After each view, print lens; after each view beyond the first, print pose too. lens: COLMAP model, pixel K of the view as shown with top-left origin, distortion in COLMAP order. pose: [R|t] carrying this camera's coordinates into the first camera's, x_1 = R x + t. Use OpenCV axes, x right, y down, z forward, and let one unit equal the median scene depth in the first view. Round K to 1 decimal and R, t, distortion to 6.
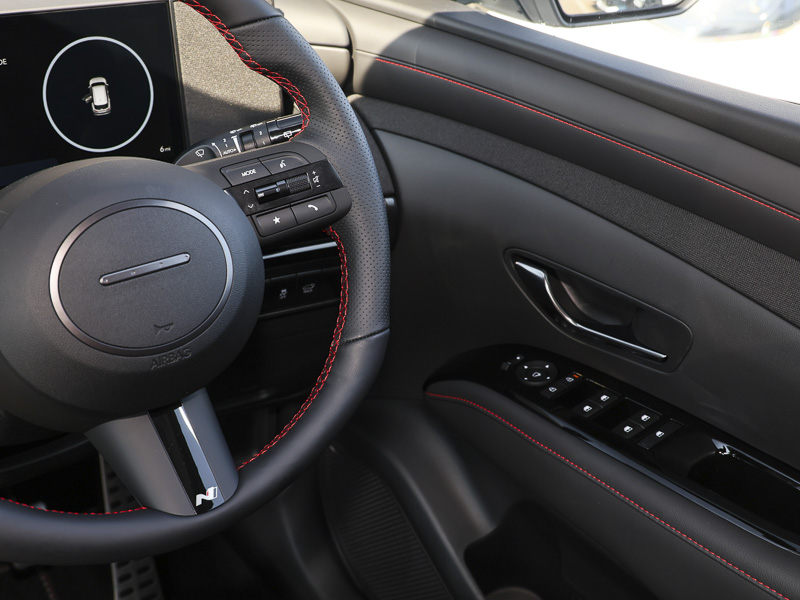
lens RADIAL K [[1047.6, 0, 400.0], [0, 1047.6, 300.0], [0, 0, 1]] dist [0.001840, 0.001683]
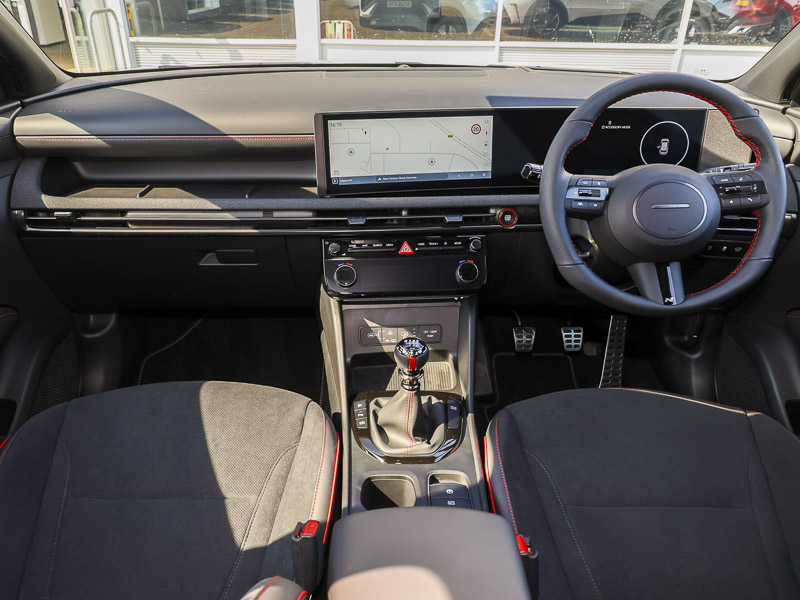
lens RADIAL K [[611.5, 0, 400.0], [0, 611.5, 300.0], [0, 0, 1]] dist [0.000388, -0.002848]
pose [[0.797594, 0.246802, -0.550393, 0.100418], [-0.244119, 0.966472, 0.079615, 0.212003], [0.551588, 0.070861, 0.831101, -0.546463]]
